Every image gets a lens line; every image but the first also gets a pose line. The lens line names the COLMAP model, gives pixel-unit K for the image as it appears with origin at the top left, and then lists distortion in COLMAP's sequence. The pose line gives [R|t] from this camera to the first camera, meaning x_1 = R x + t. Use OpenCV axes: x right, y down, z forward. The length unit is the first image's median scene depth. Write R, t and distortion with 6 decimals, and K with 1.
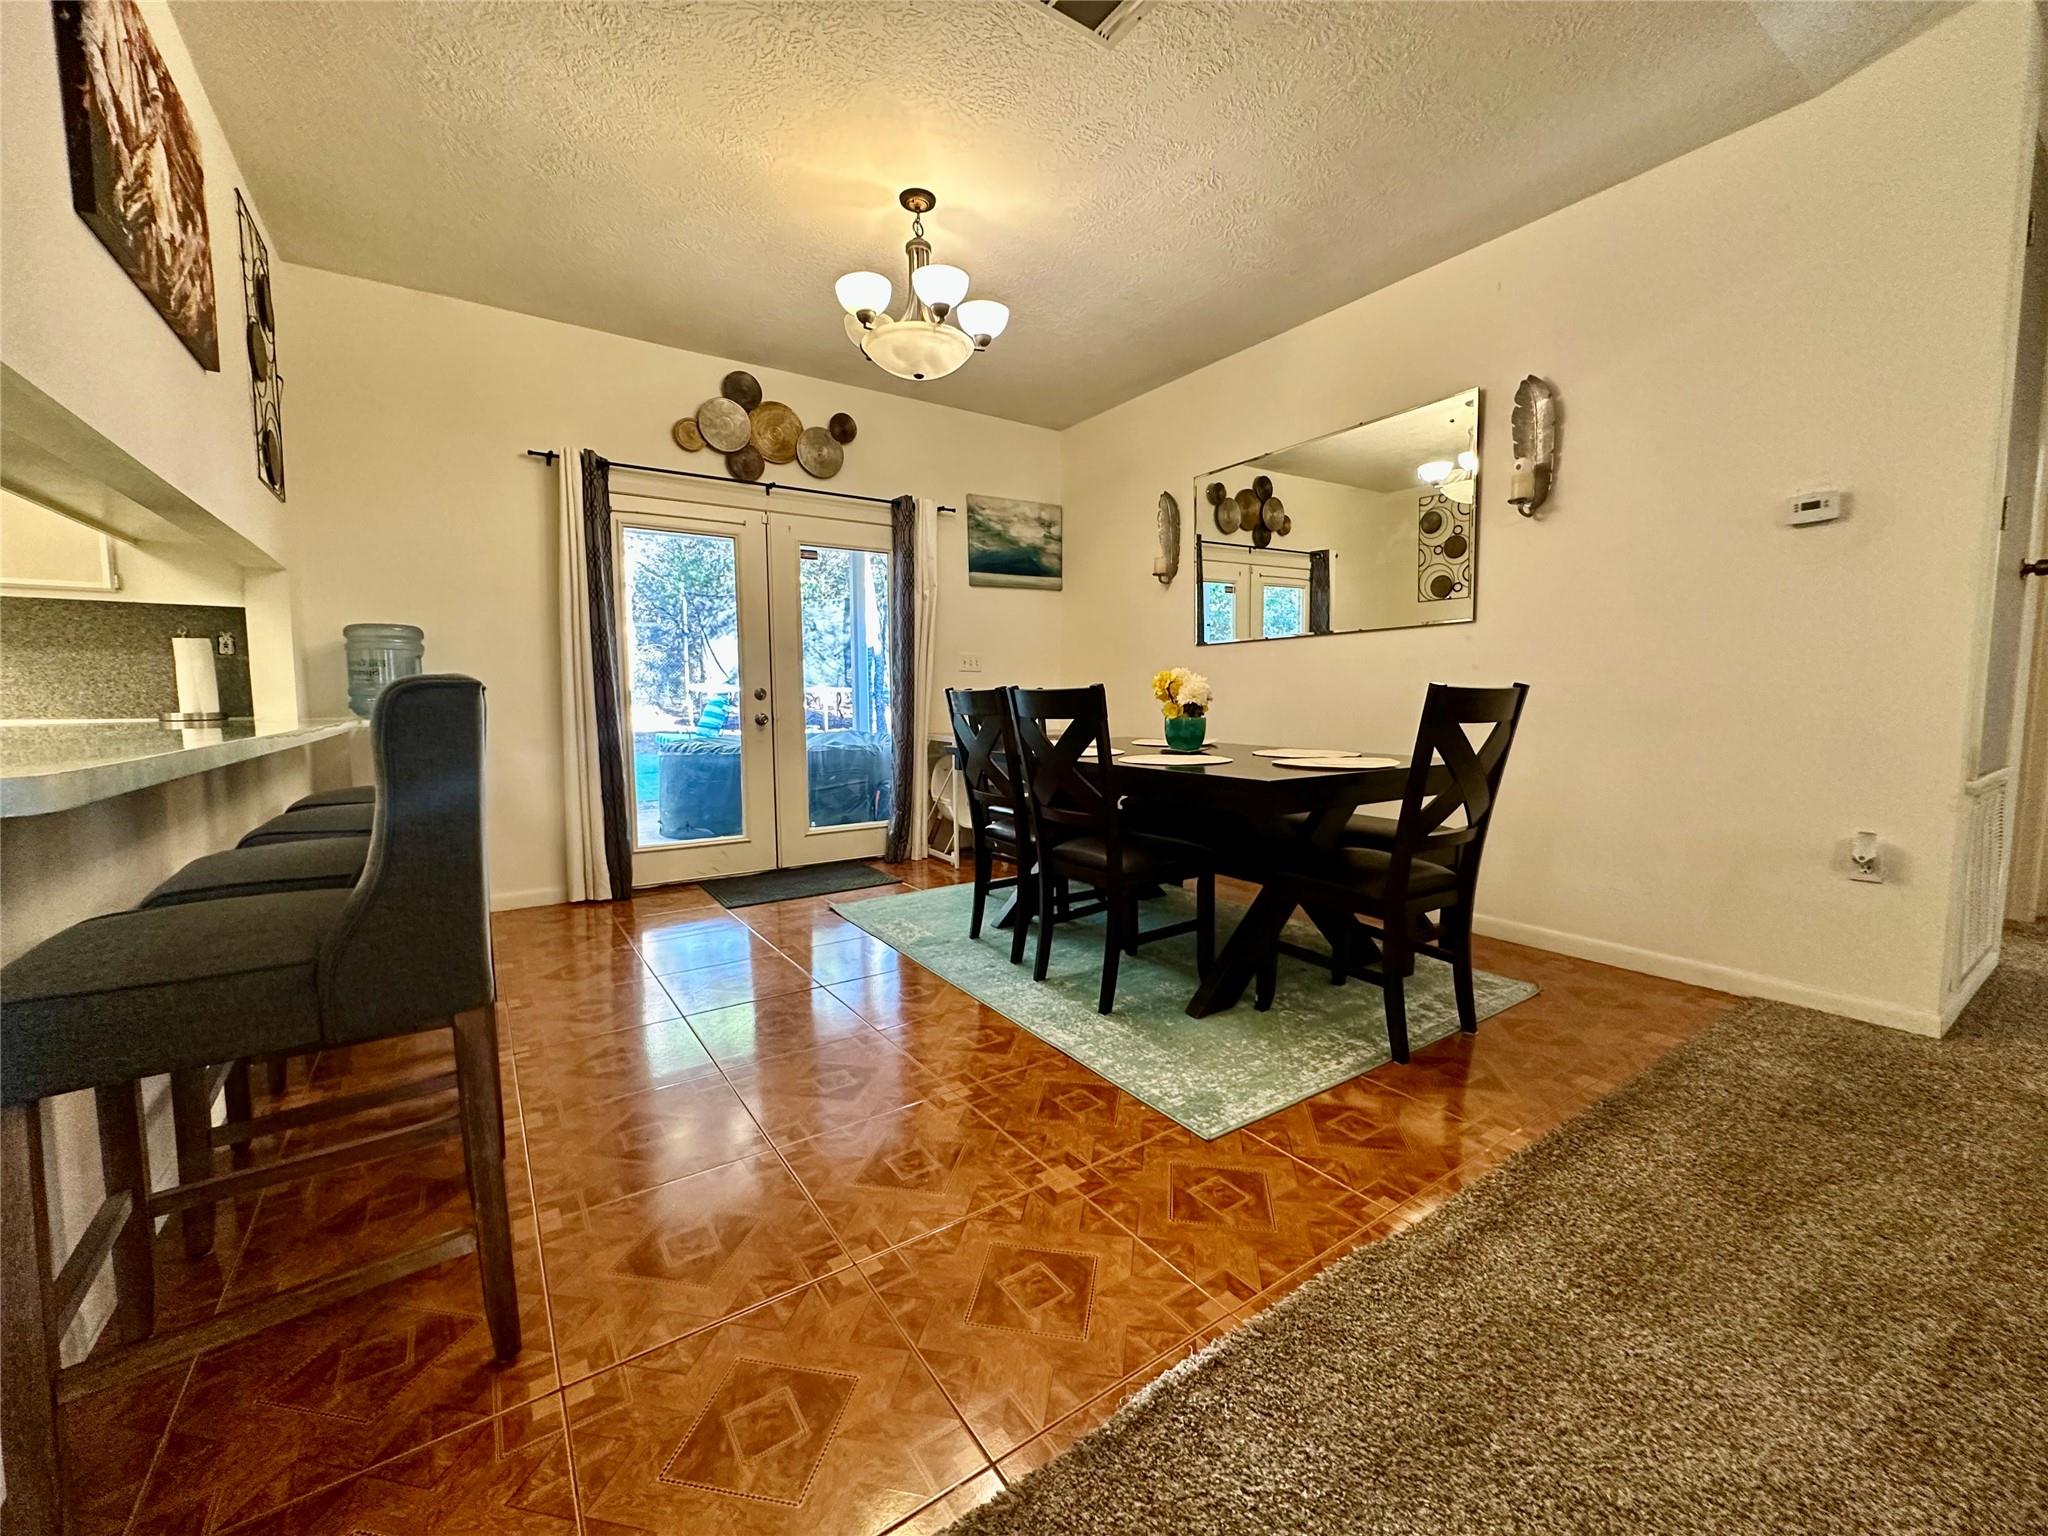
lens RADIAL K [[817.4, 0, 1017.4], [0, 817.4, 769.7], [0, 0, 1]] dist [-0.003846, 0.000643]
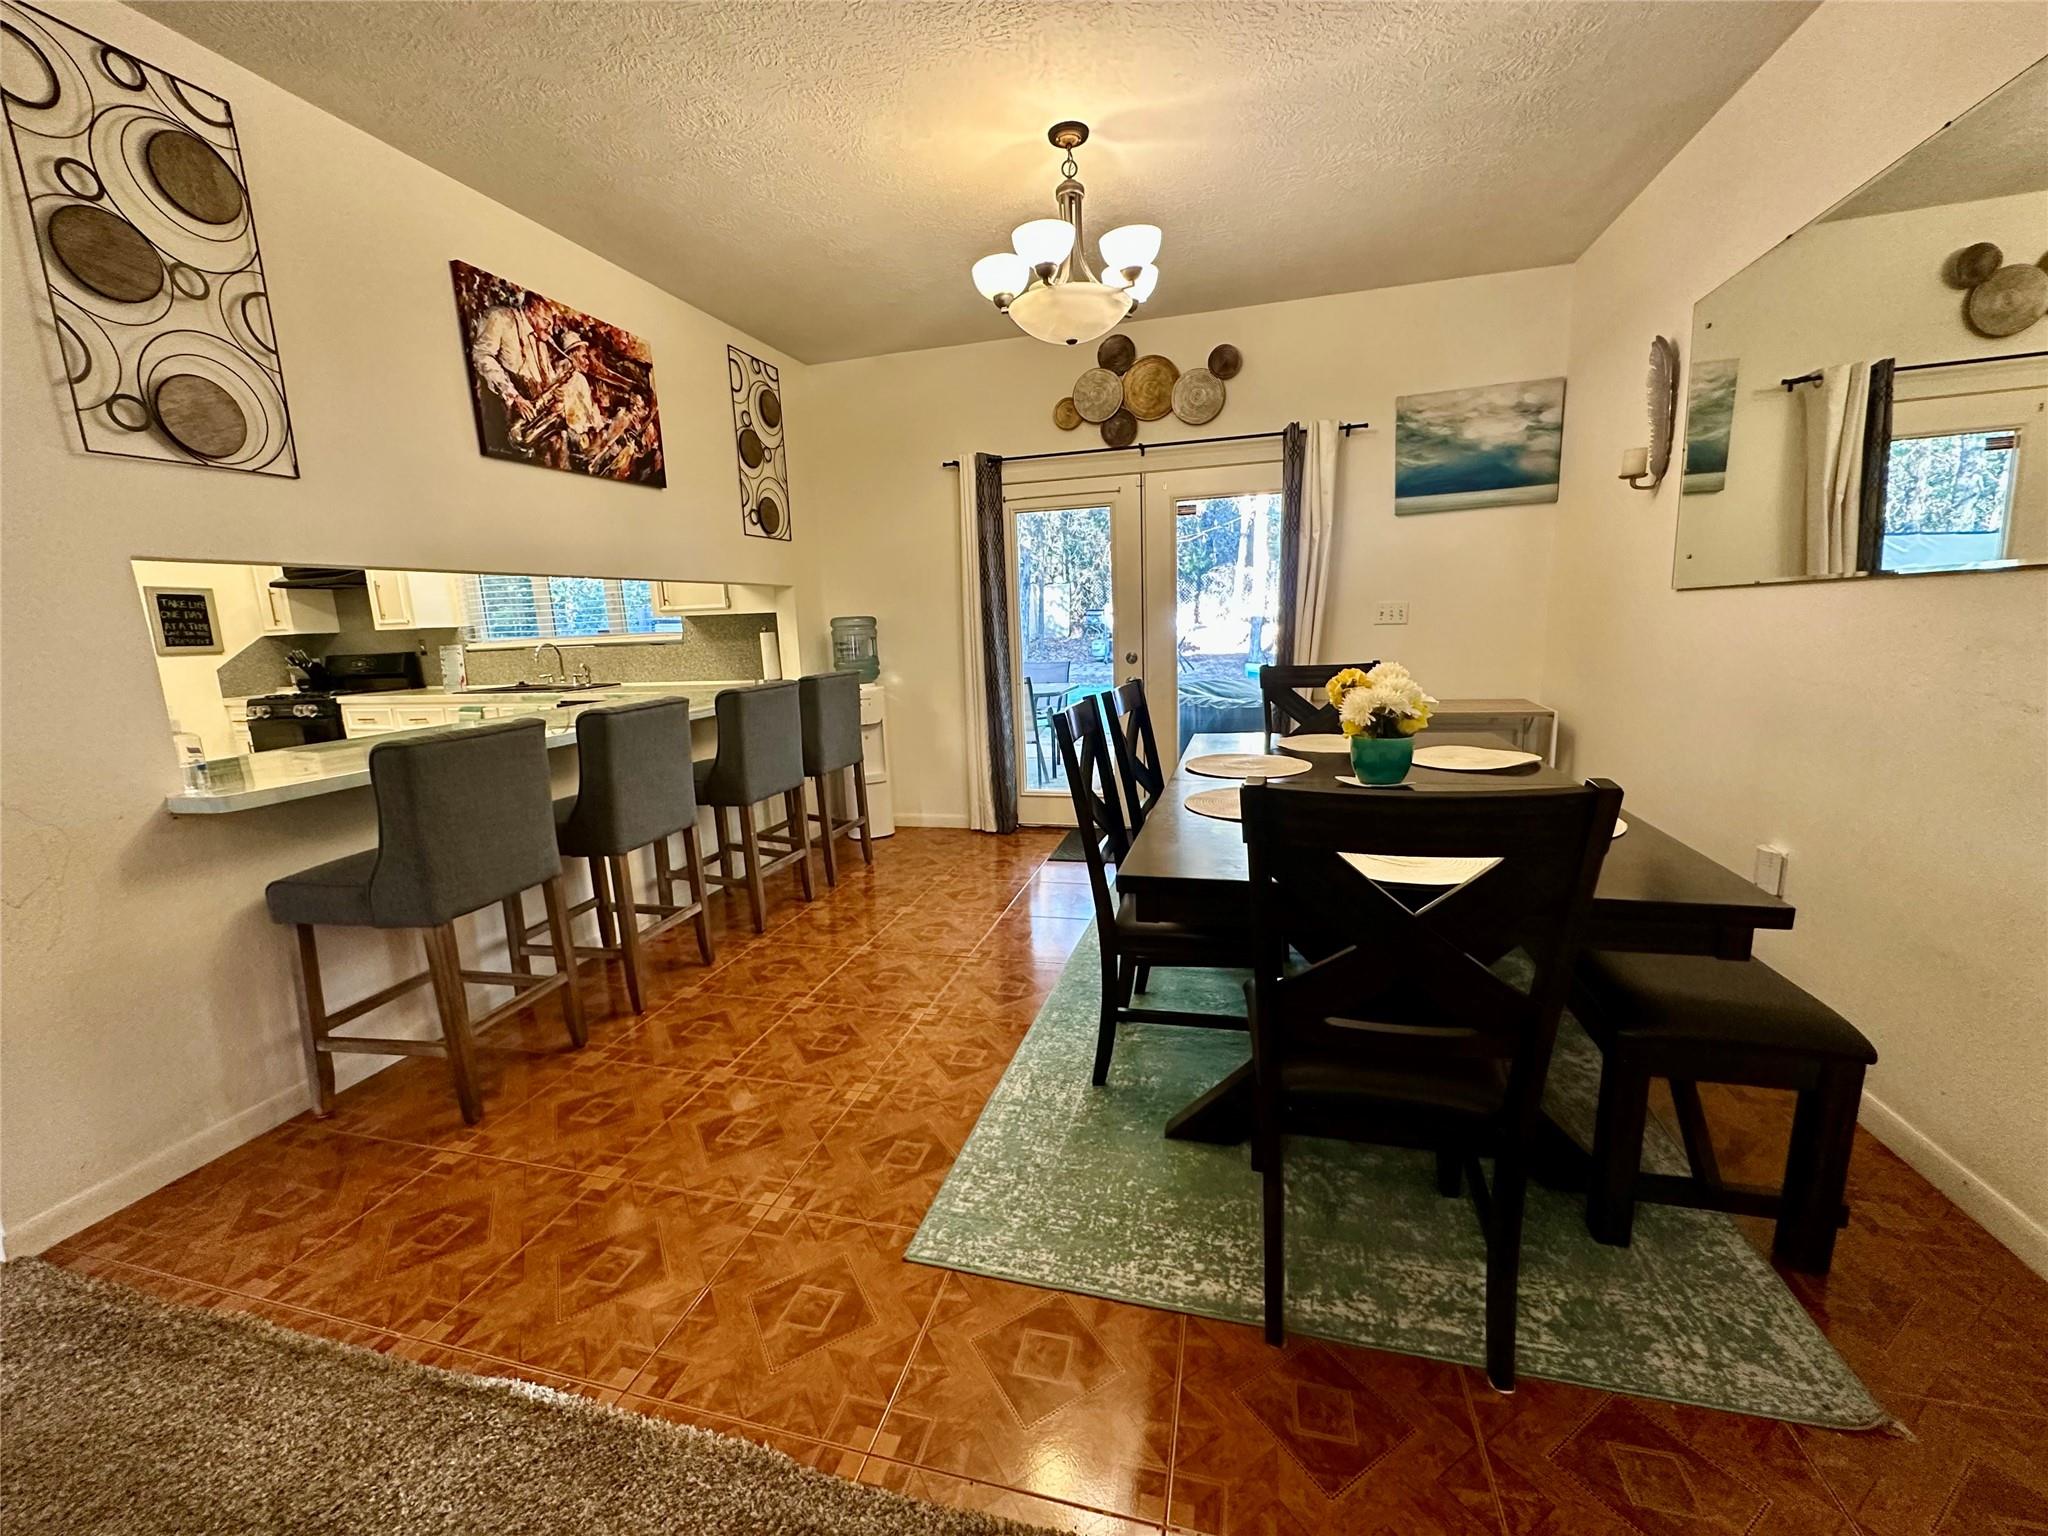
lens RADIAL K [[817.4, 0, 1022.7], [0, 817.4, 763.9], [0, 0, 1]] dist [-0.003846, 0.000643]
pose [[0.650951, 0.114923, -0.750370, 0.408850], [-0.032792, 0.991808, 0.123454, -0.088509], [0.758411, -0.055757, 0.649387, 0.239852]]
